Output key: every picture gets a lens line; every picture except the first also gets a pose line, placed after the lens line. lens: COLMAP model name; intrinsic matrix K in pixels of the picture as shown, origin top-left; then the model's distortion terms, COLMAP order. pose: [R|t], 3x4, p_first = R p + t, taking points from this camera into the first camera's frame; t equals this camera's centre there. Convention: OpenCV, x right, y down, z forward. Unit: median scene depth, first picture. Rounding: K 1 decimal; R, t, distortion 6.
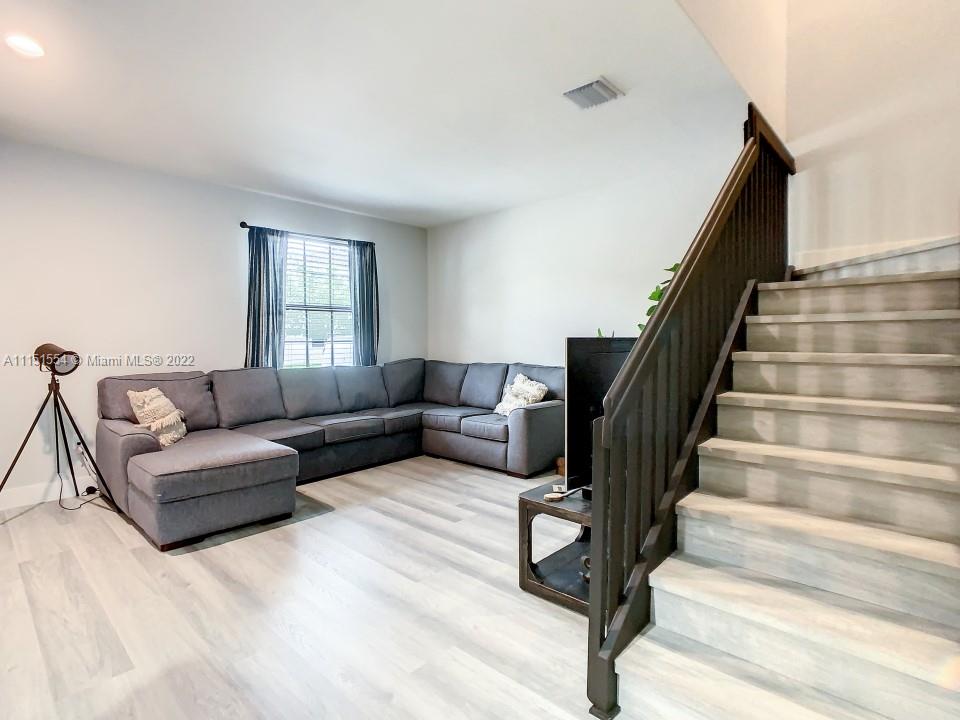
lens RADIAL K [[481.9, 0, 469.5], [0, 481.9, 353.4], [0, 0, 1]] dist [-0.026112, 0.000335]
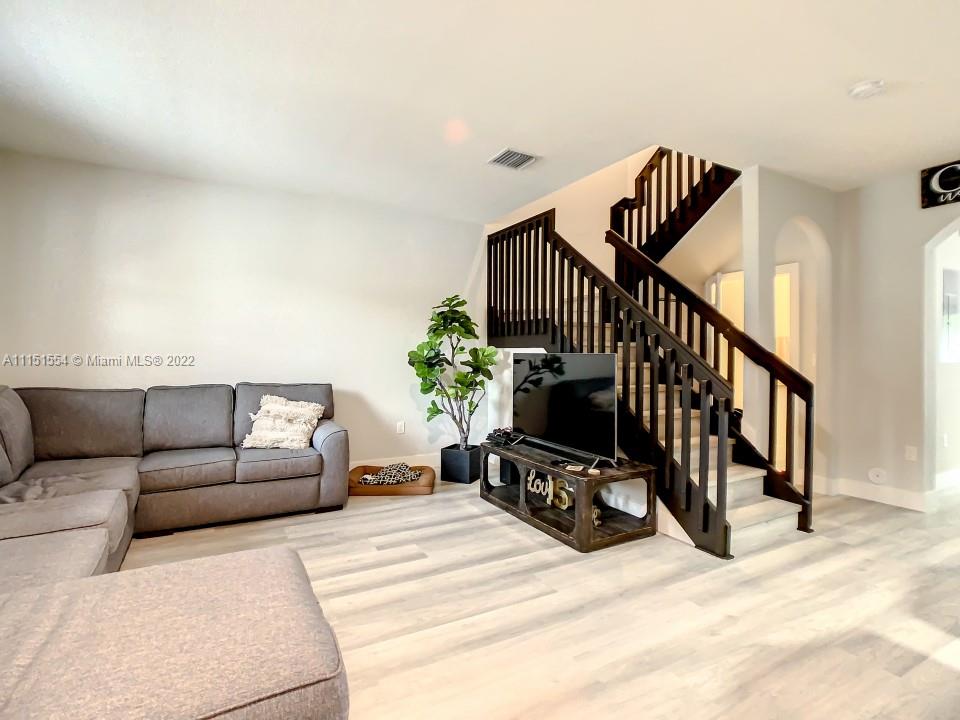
lens RADIAL K [[481.9, 0, 469.5], [0, 481.9, 353.4], [0, 0, 1]] dist [-0.026112, 0.000335]
pose [[0.335261, 0.008834, 0.942084, -0.874542], [0.025785, 0.999495, -0.018548, -0.009931], [-0.941772, 0.030511, 0.334864, 0.633399]]
